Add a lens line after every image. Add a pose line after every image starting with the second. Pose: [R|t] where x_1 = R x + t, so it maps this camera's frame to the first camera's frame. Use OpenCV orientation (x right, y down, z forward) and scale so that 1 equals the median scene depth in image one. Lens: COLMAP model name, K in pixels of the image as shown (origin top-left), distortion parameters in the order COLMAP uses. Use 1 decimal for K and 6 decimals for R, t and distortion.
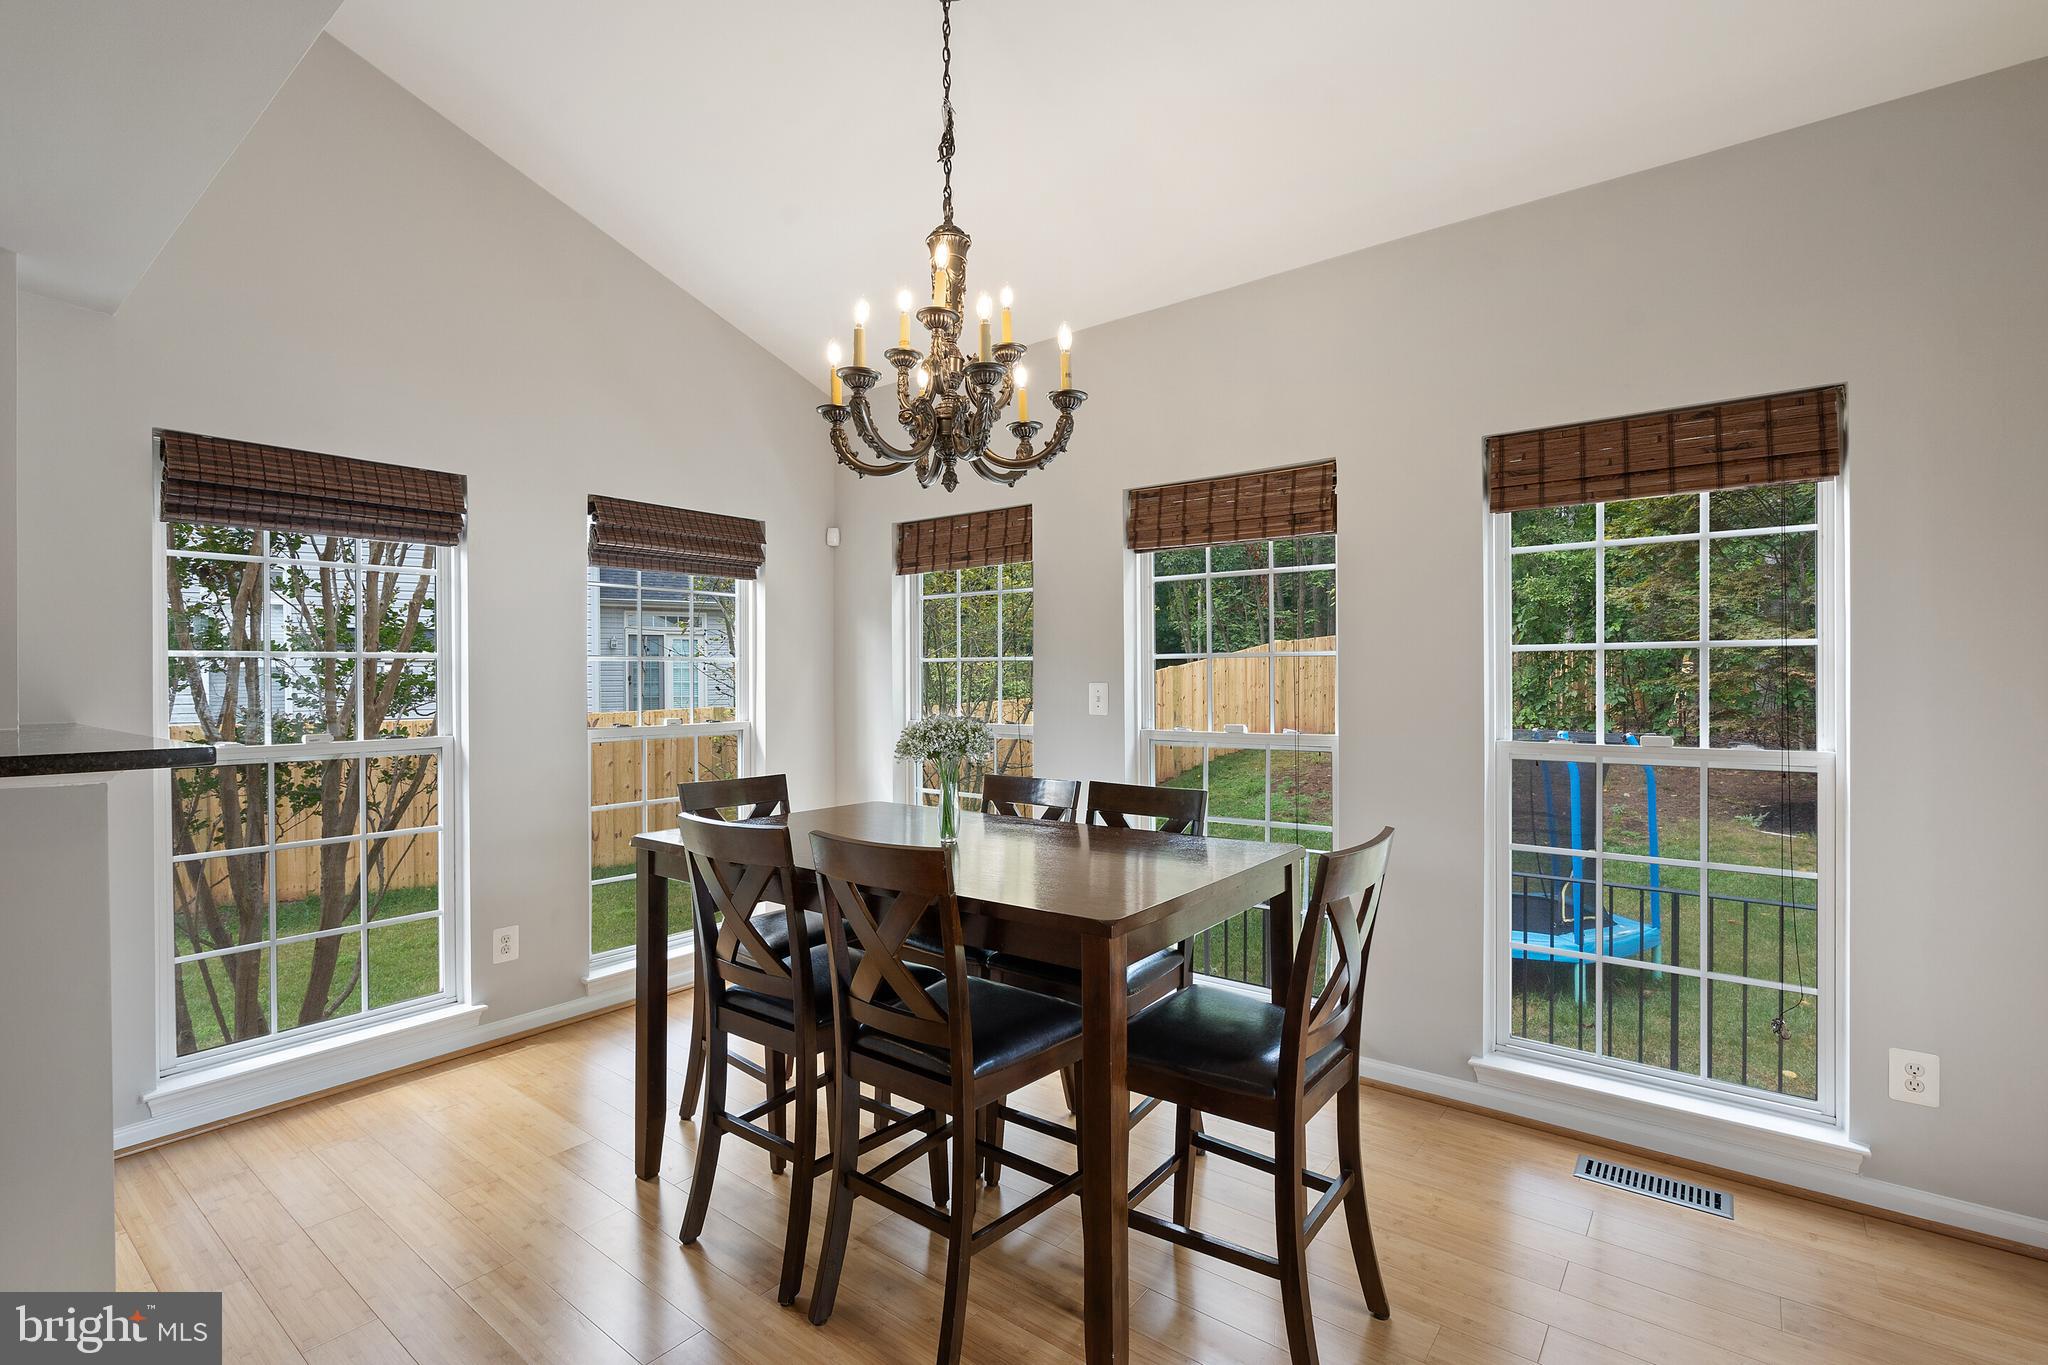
lens RADIAL K [[932.6, 0, 1022.1], [0, 932.6, 680.2], [0, 0, 1]] dist [0.000111, 0.000166]
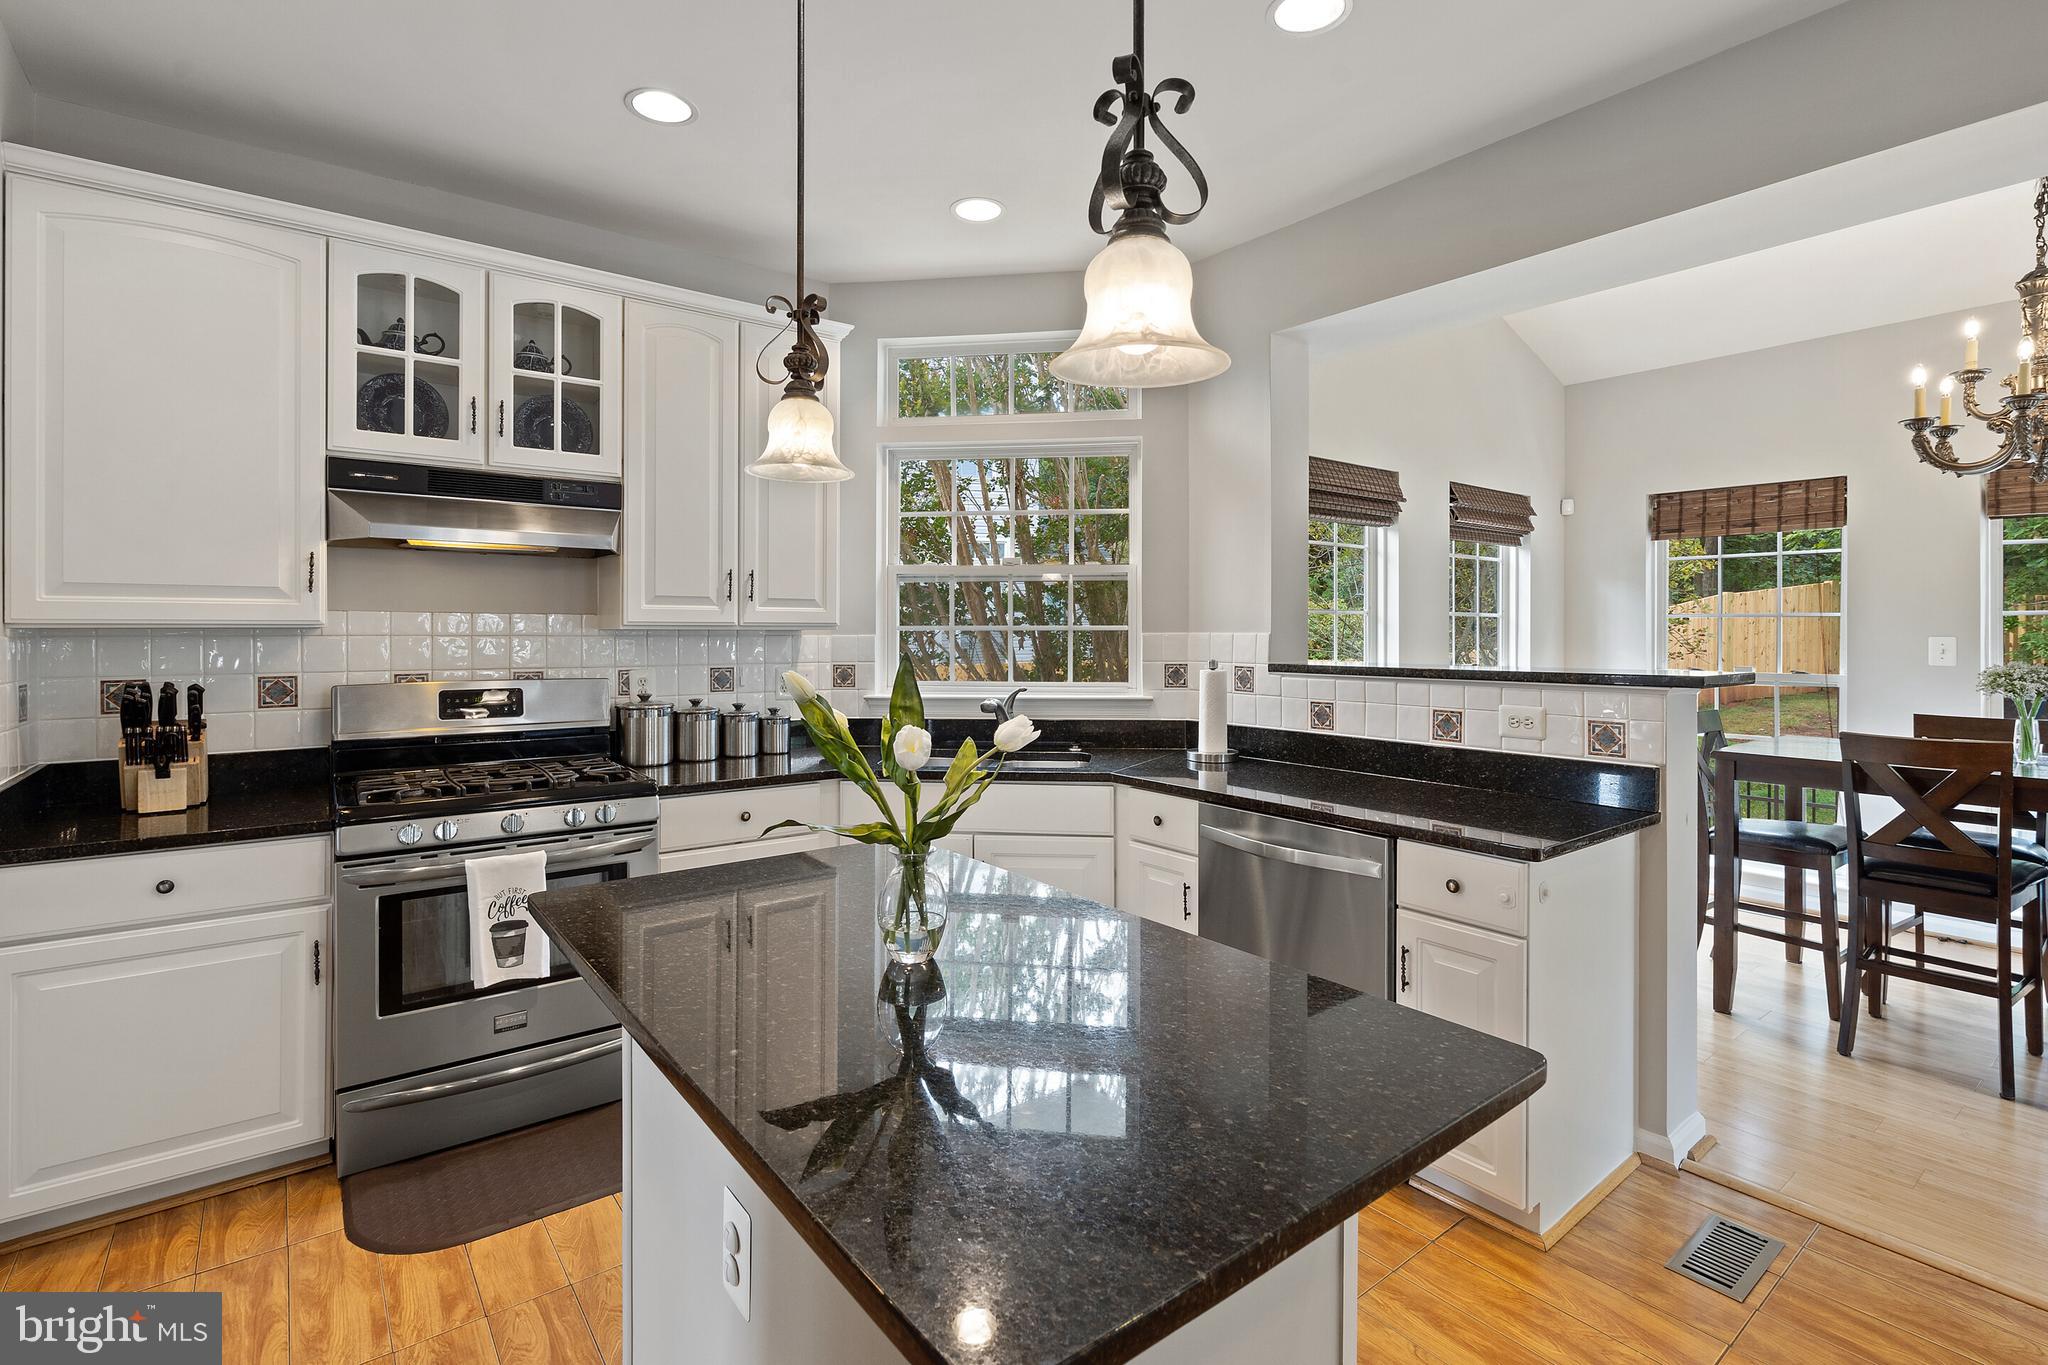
lens RADIAL K [[960.7, 0, 1026.9], [0, 960.7, 625.5], [0, 0, 1]] dist [-0.020549, -0.000150]
pose [[0.968235, 0.008770, -0.249889, -0.769038], [-0.009631, 0.999951, -0.002224, 0.000734], [0.249857, 0.004560, 0.968272, -0.406306]]
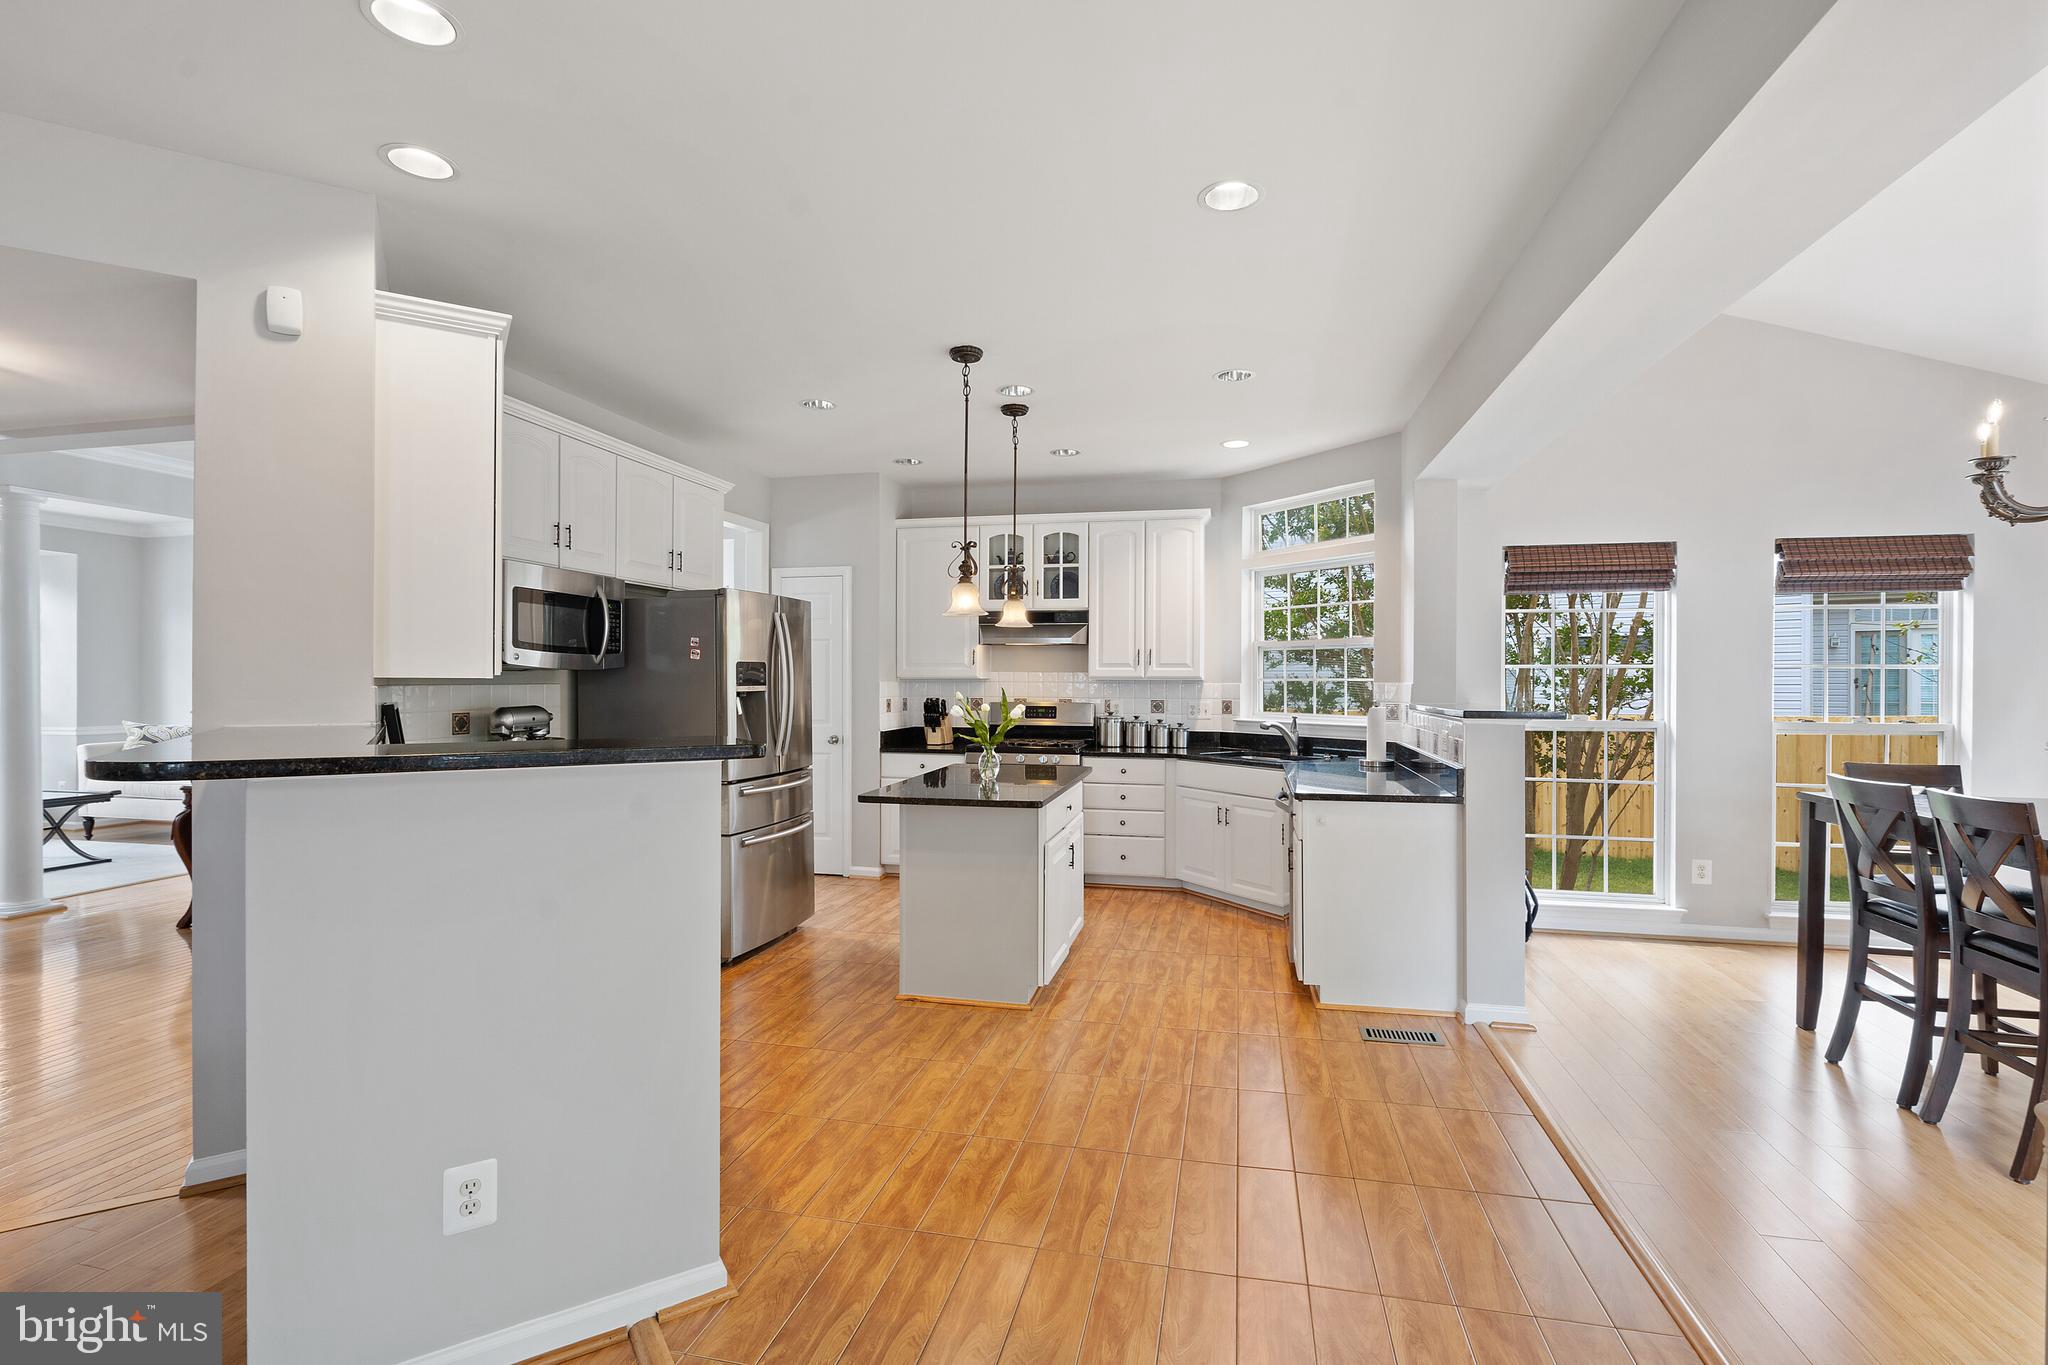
lens RADIAL K [[932.6, 0, 1022.1], [0, 932.6, 680.2], [0, 0, 1]] dist [0.000111, 0.000166]
pose [[0.421035, 0.009225, -0.906997, 0.294966], [-0.009677, 0.999937, 0.005679, -0.001789], [0.906993, 0.006386, 0.421098, -0.536882]]
